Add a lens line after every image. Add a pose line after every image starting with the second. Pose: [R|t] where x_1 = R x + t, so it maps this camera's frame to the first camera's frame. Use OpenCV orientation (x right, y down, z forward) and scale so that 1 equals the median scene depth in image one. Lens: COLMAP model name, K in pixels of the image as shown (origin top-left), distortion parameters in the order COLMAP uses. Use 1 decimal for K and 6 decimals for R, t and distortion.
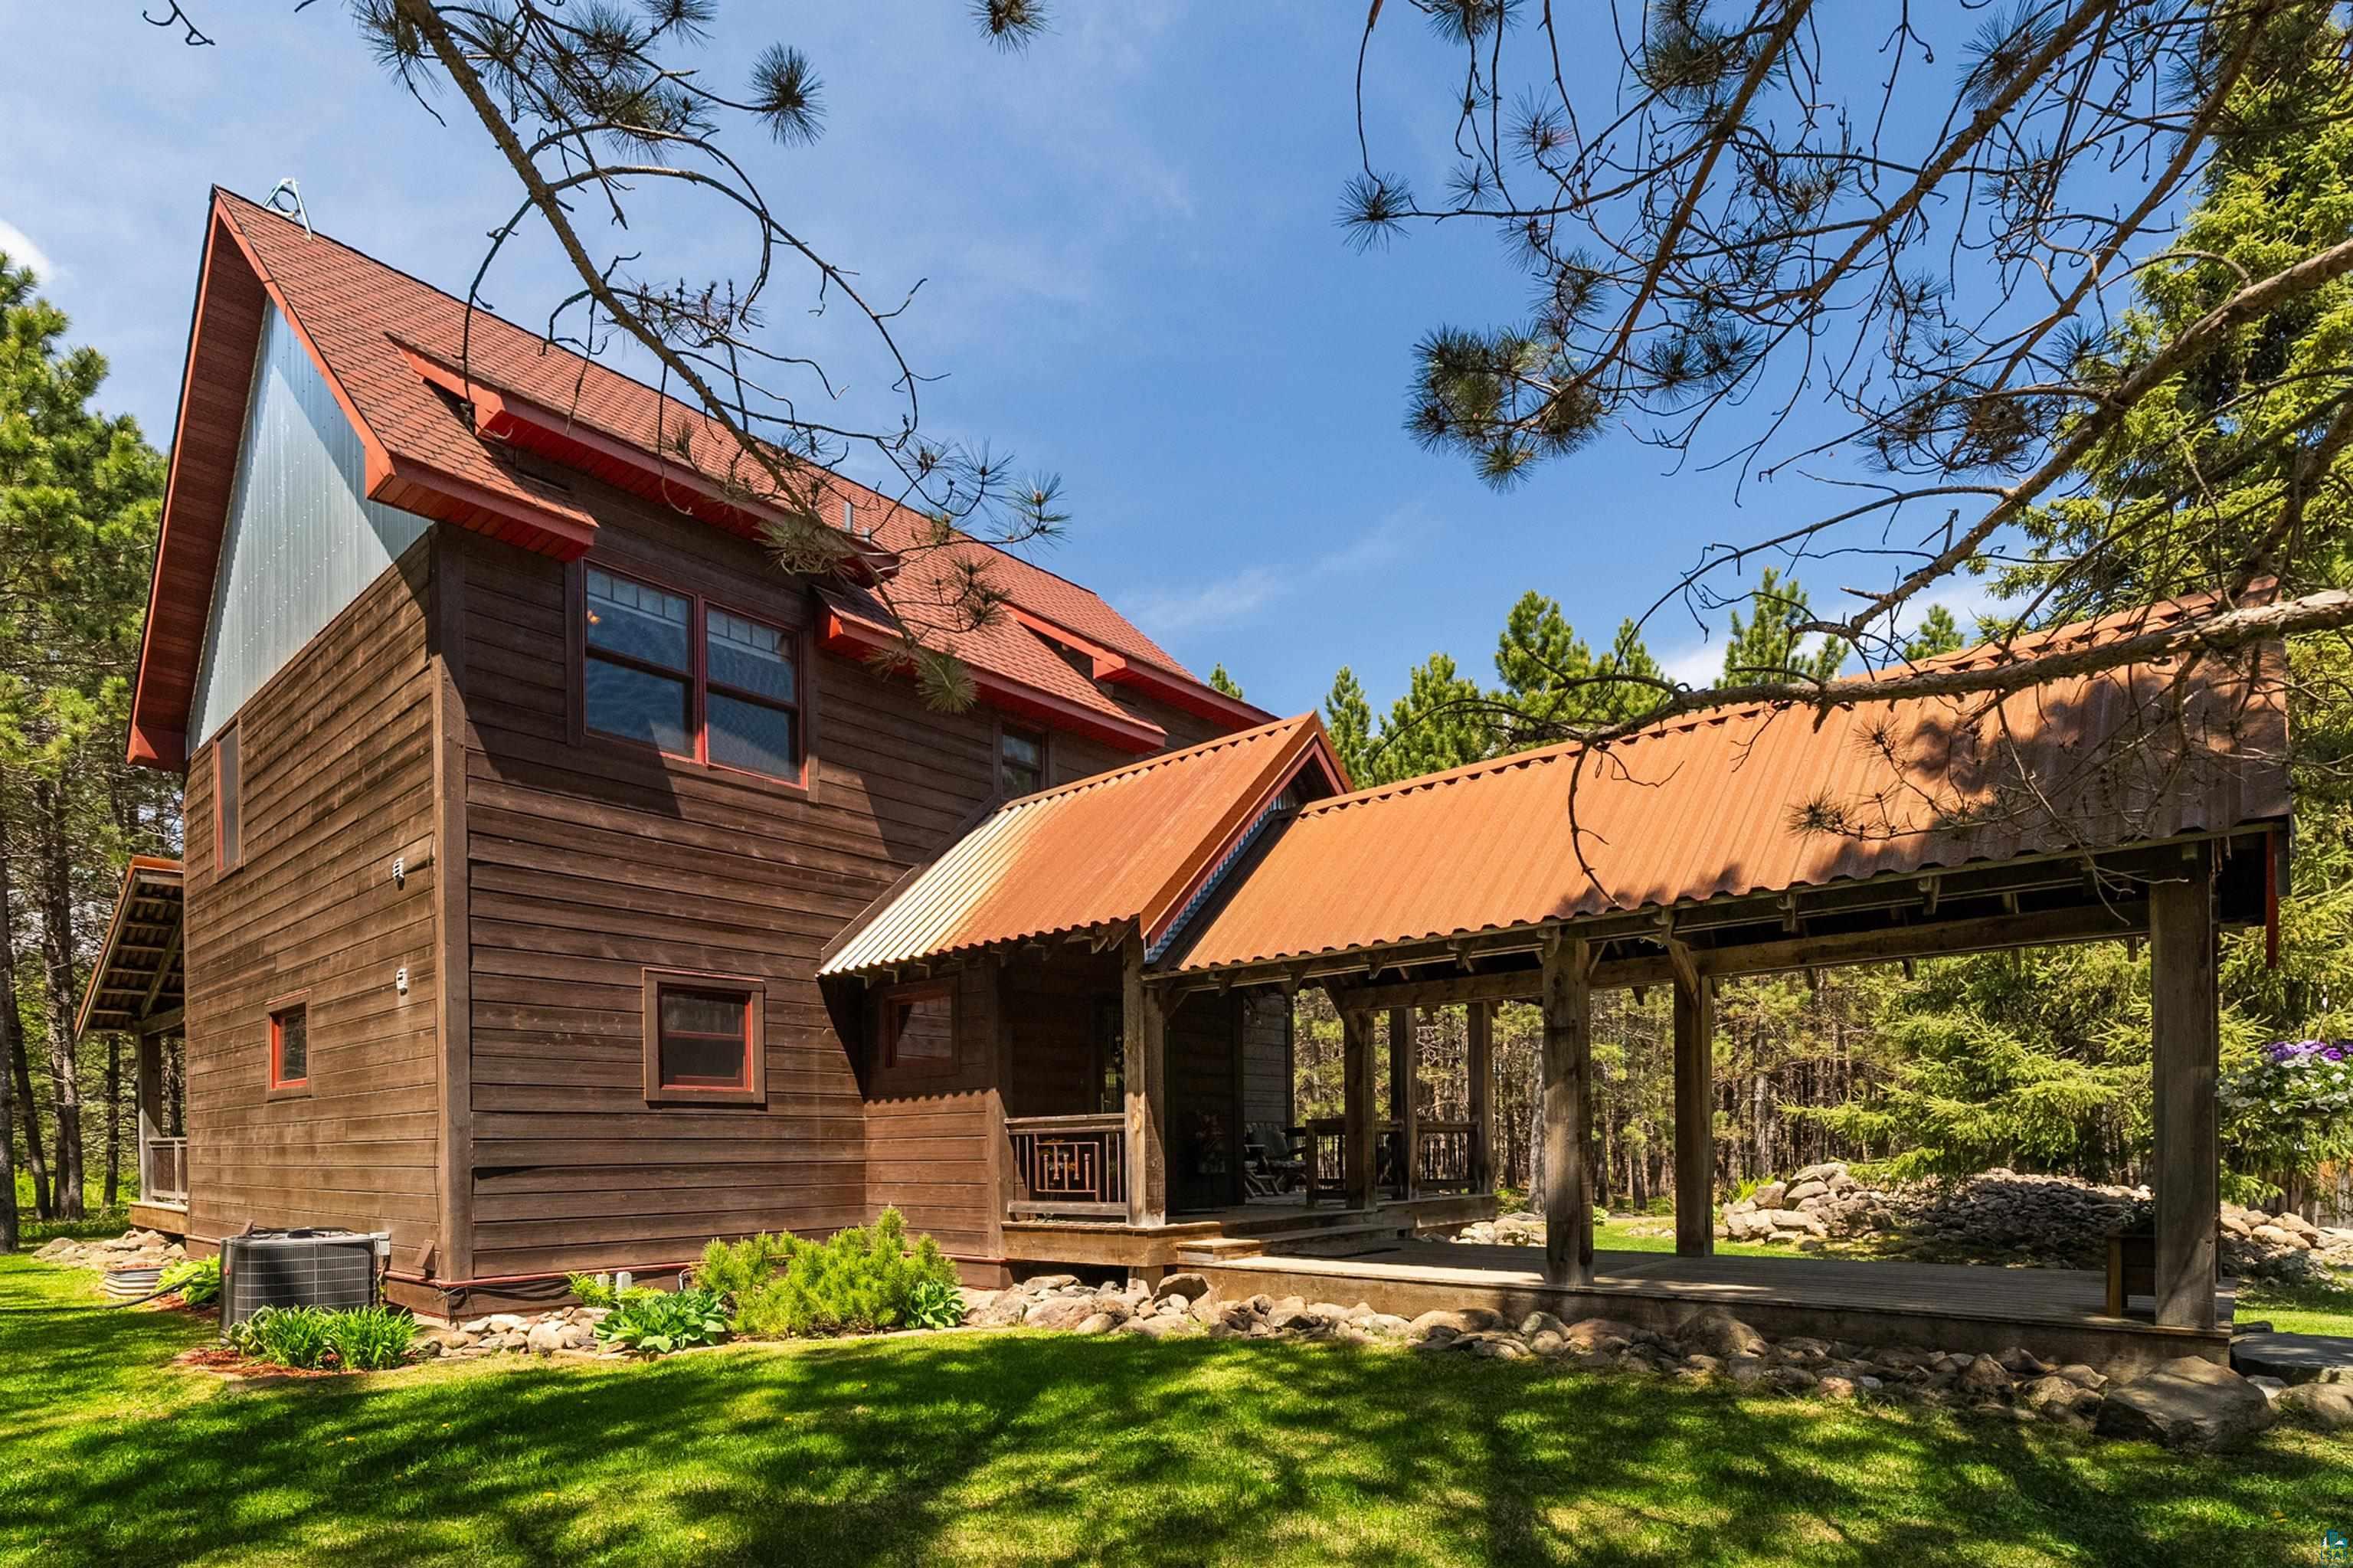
lens RADIAL K [[1132.8, 0, 1285.8], [0, 1132.8, 1073.2], [0, 0, 1]] dist [0.001297, 0.000677]
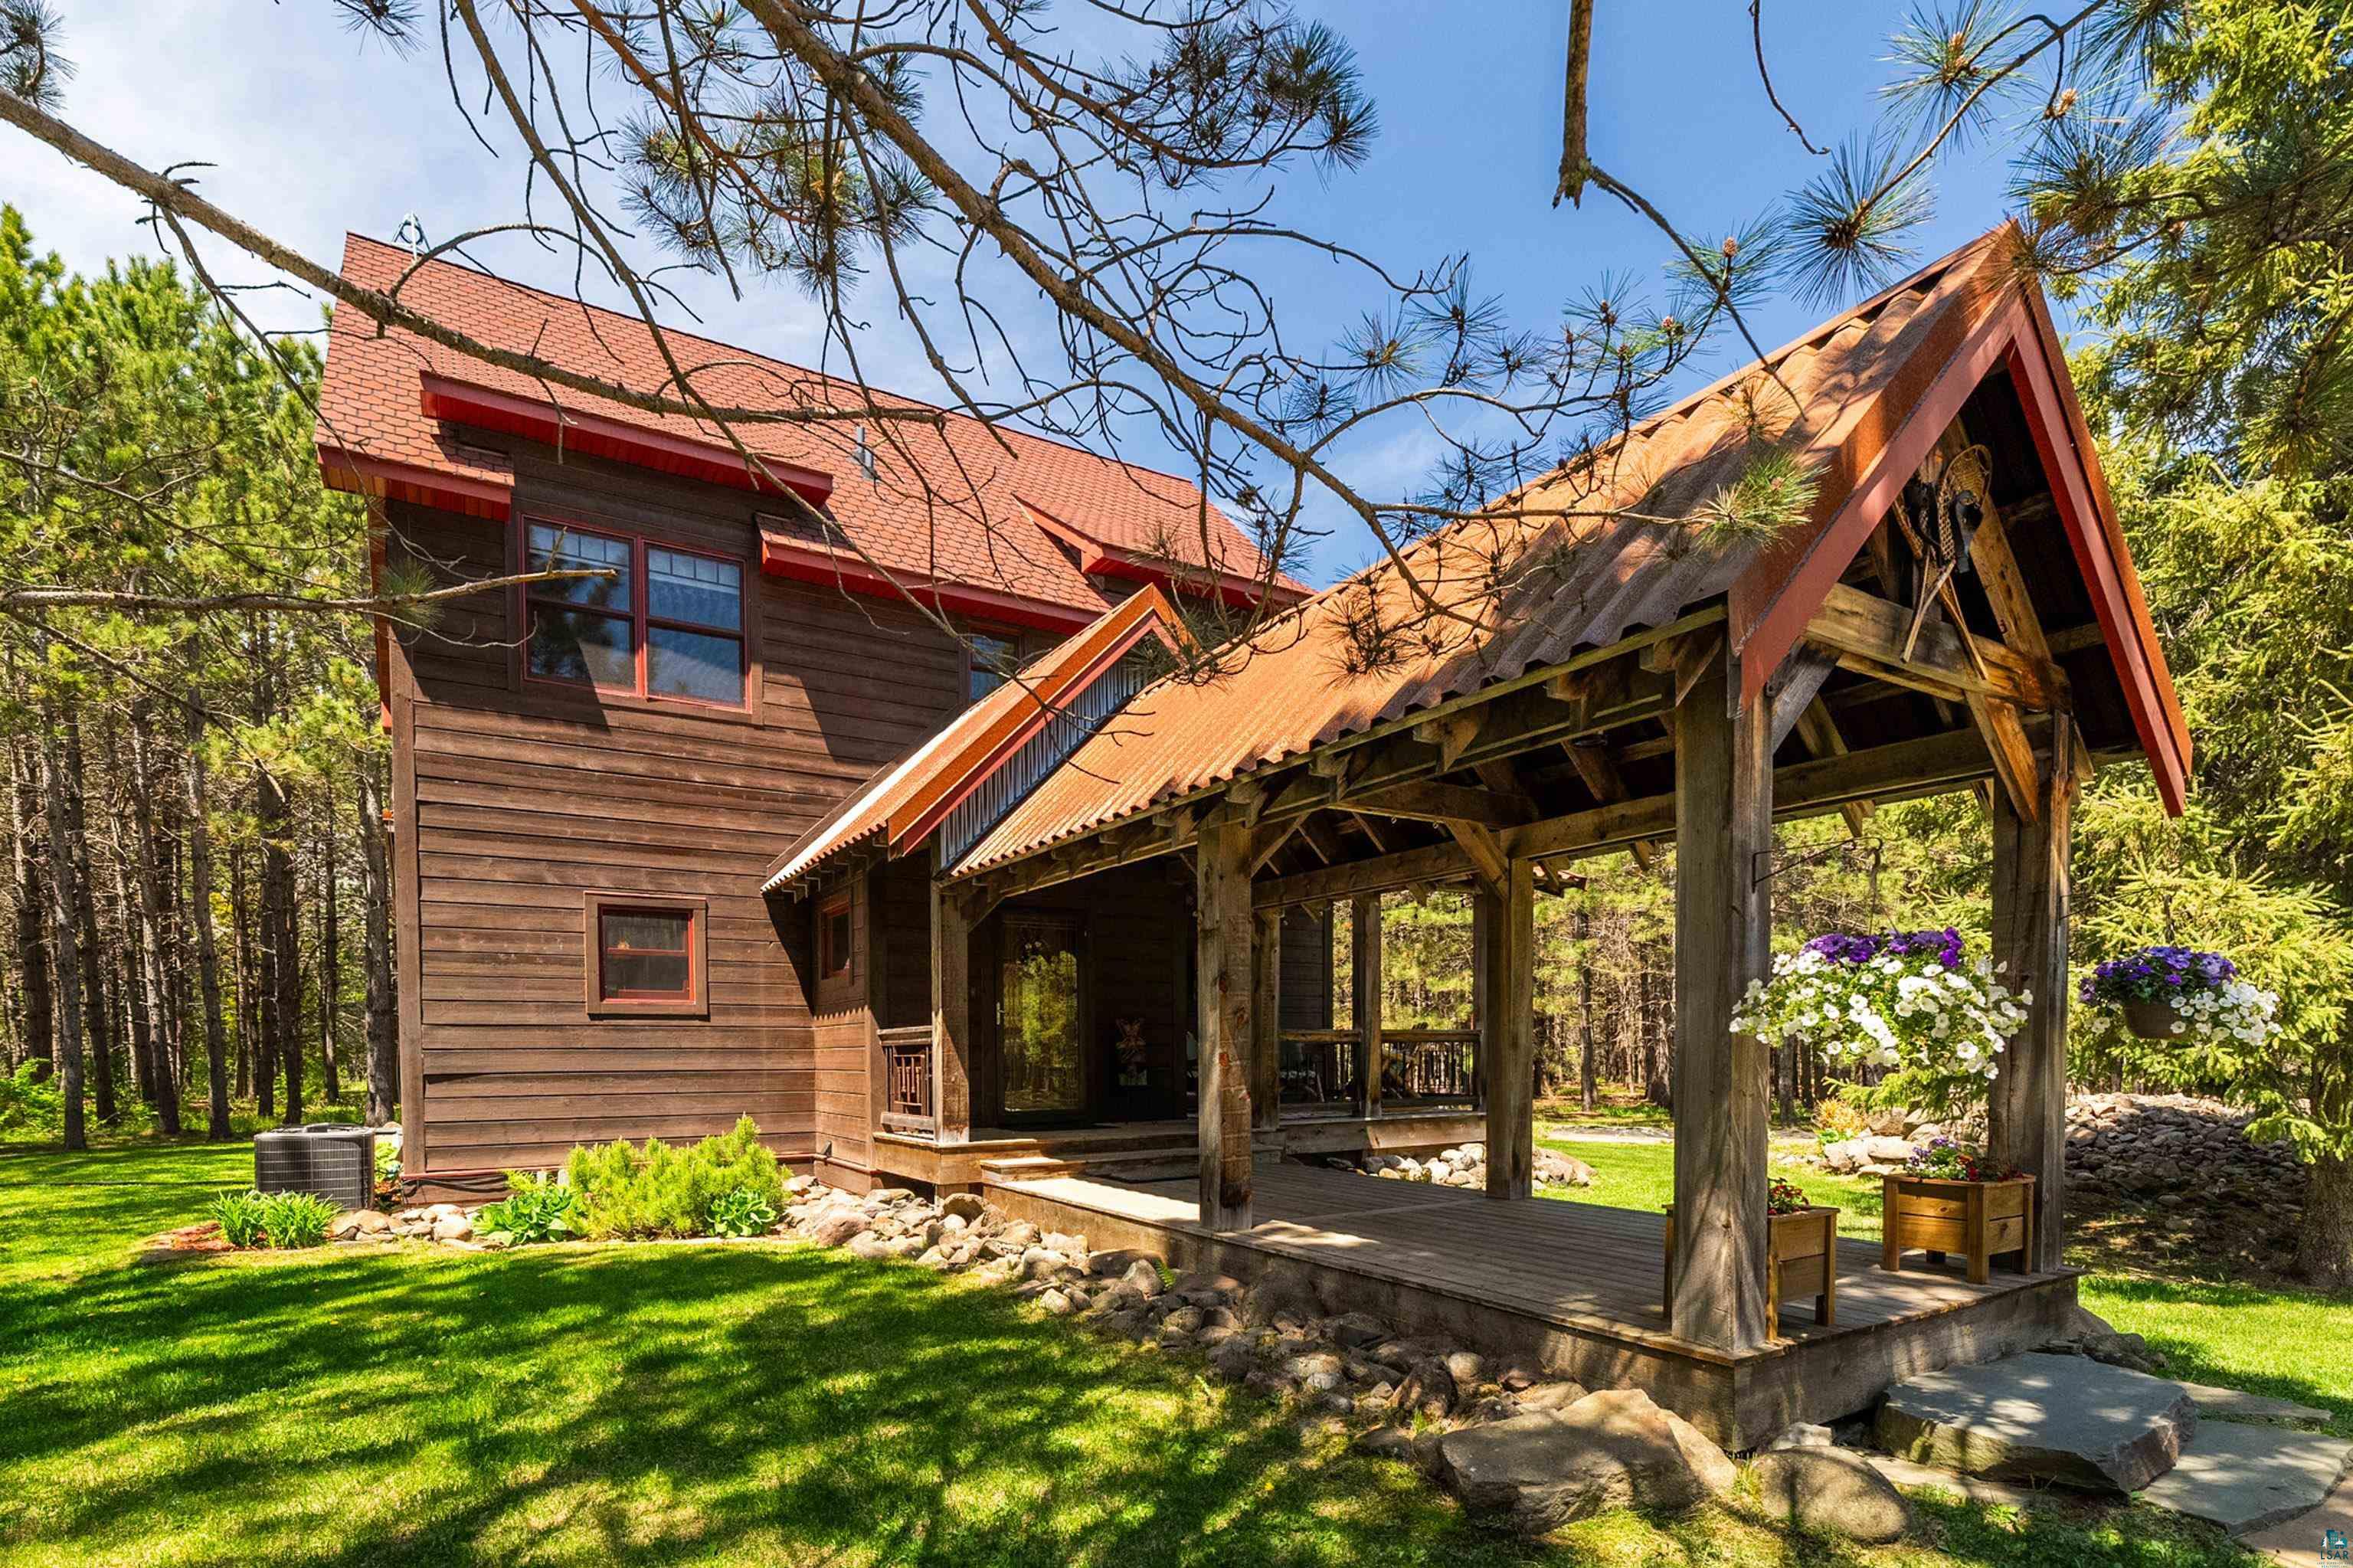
lens RADIAL K [[1161.2, 0, 1262.7], [0, 1161.2, 1013.2], [0, 0, 1]] dist [0.000312, -0.000292]
pose [[0.958151, -0.003580, -0.286242, 0.373132], [0.013894, 0.999325, 0.034008, -0.004929], [0.285927, -0.036562, 0.957554, 0.116313]]
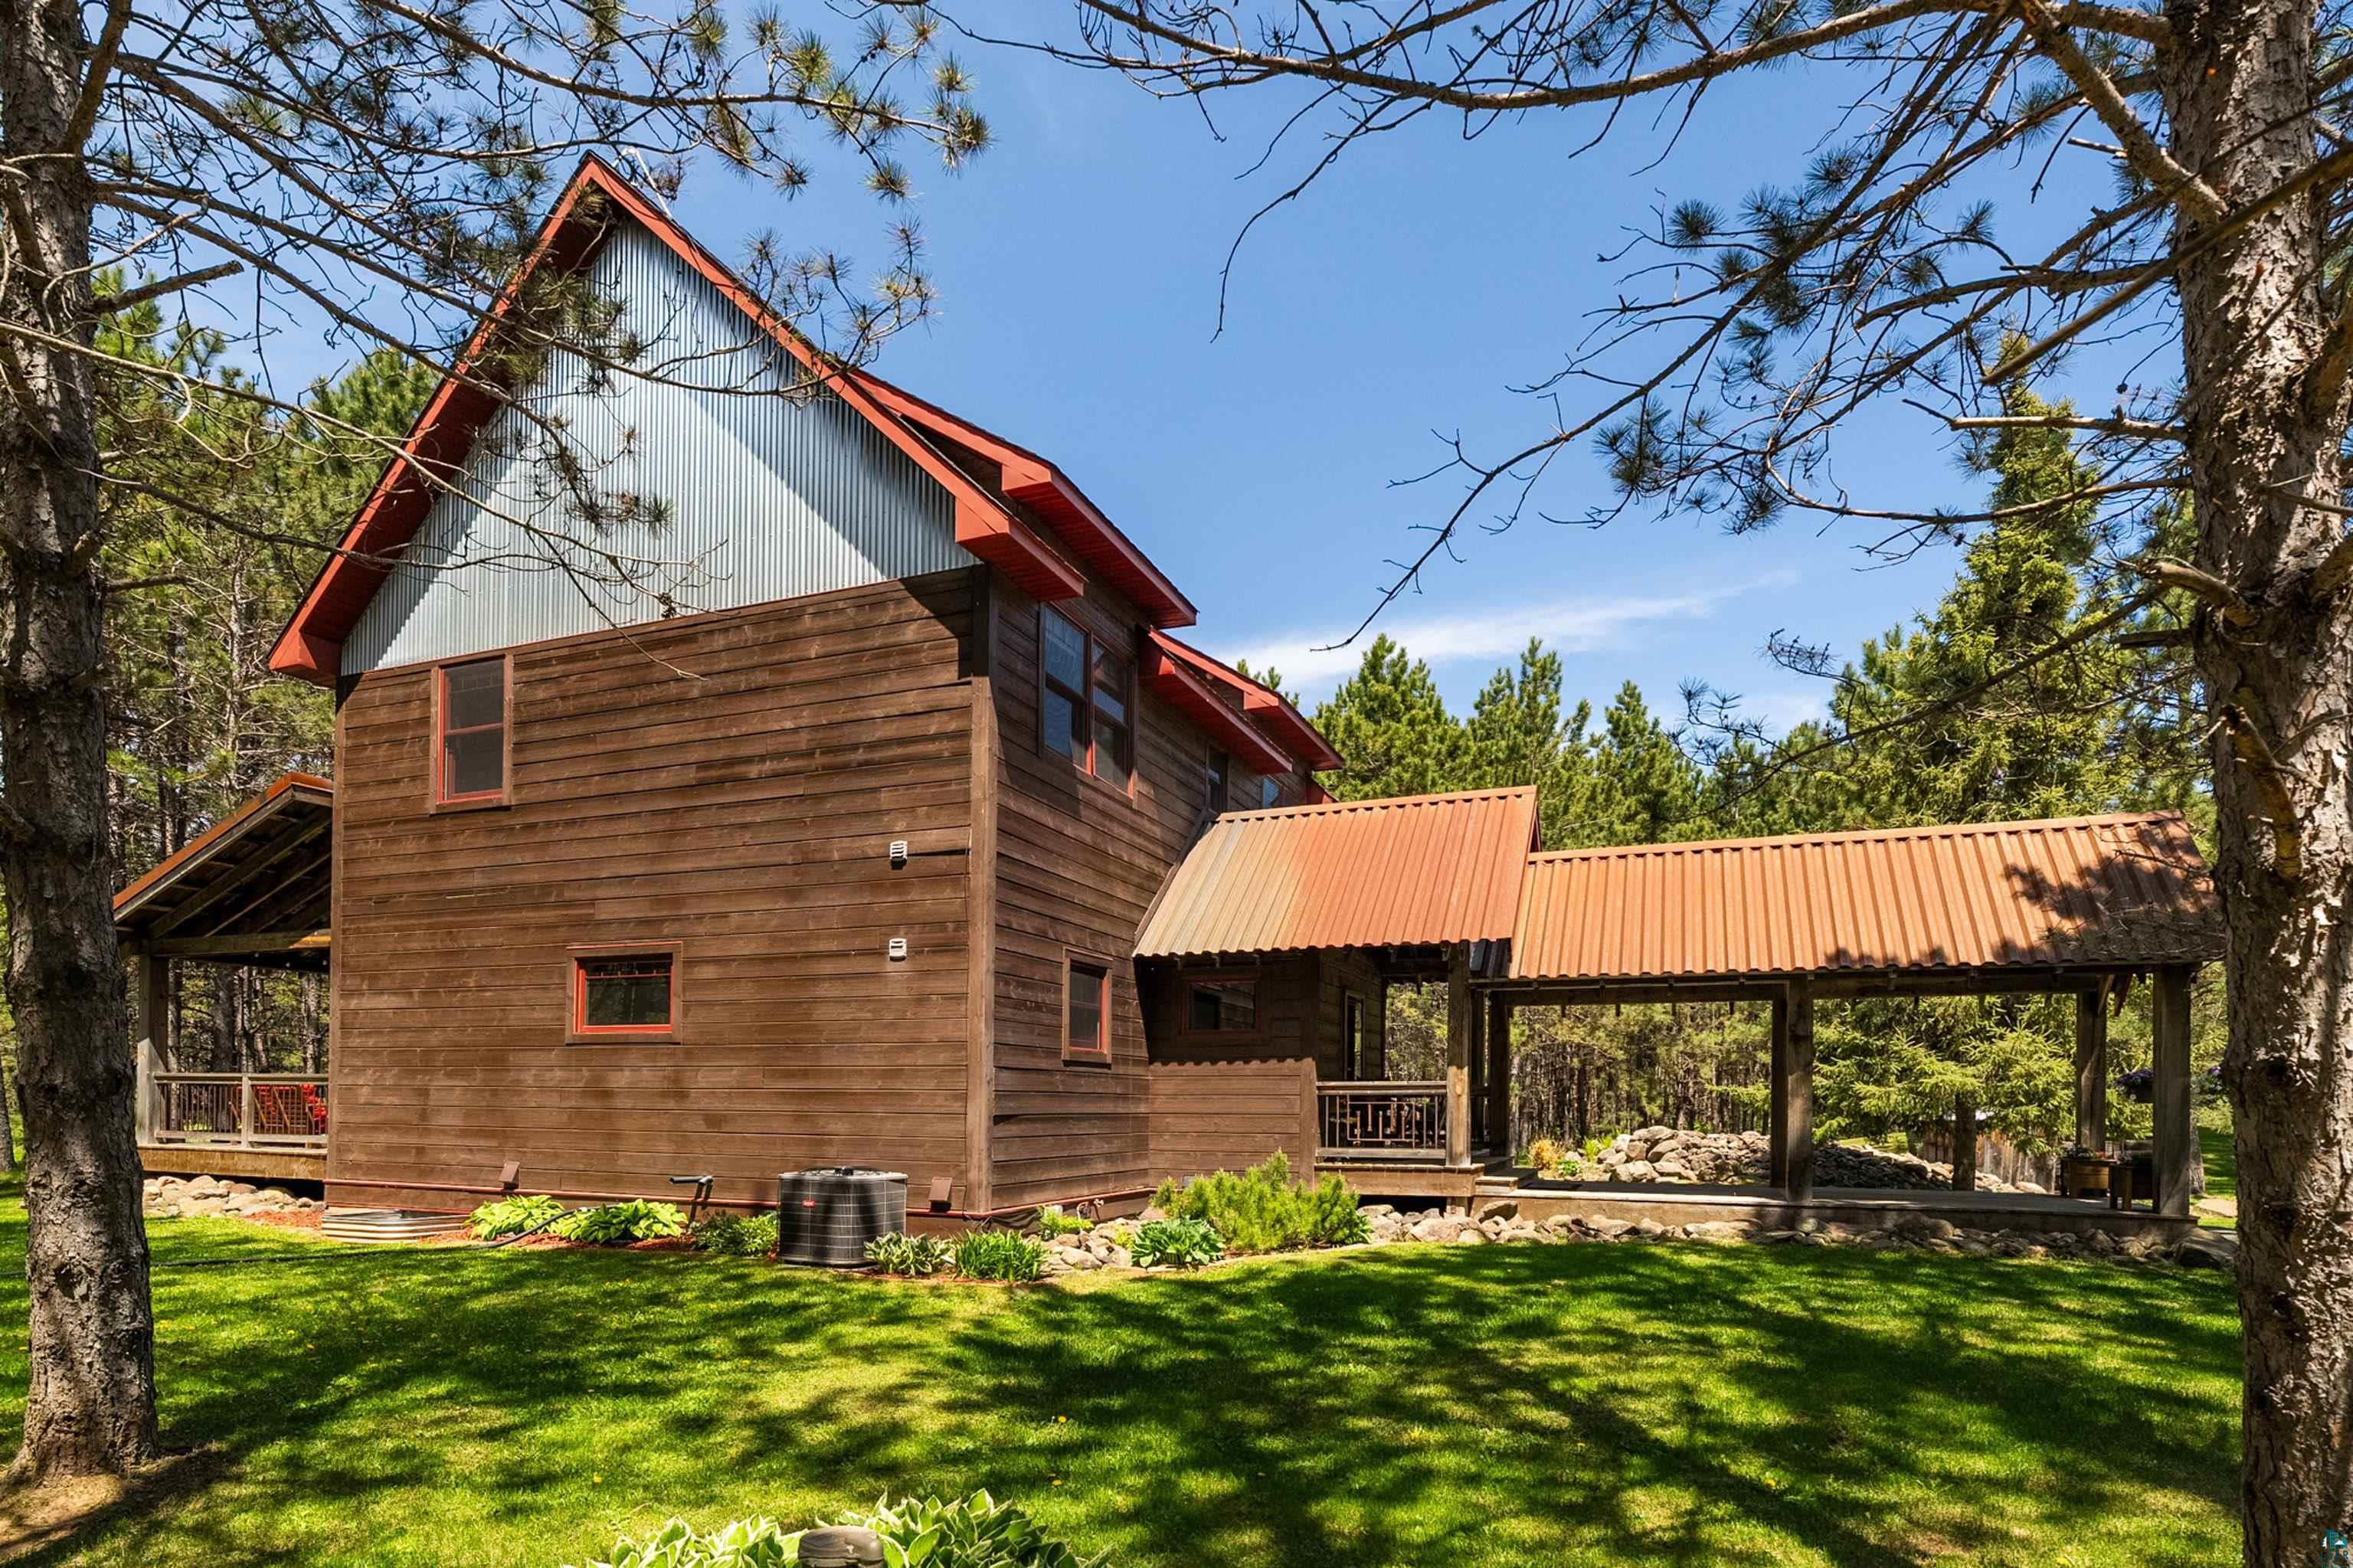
lens RADIAL K [[1163.2, 0, 1208.4], [0, 1163.2, 1009.3], [0, 0, 1]] dist [-0.003115, -0.000807]
pose [[0.945795, 0.045254, 0.321596, -0.810820], [-0.039824, 0.998932, -0.023446, -0.005739], [-0.322313, 0.009368, 0.946587, -0.191840]]
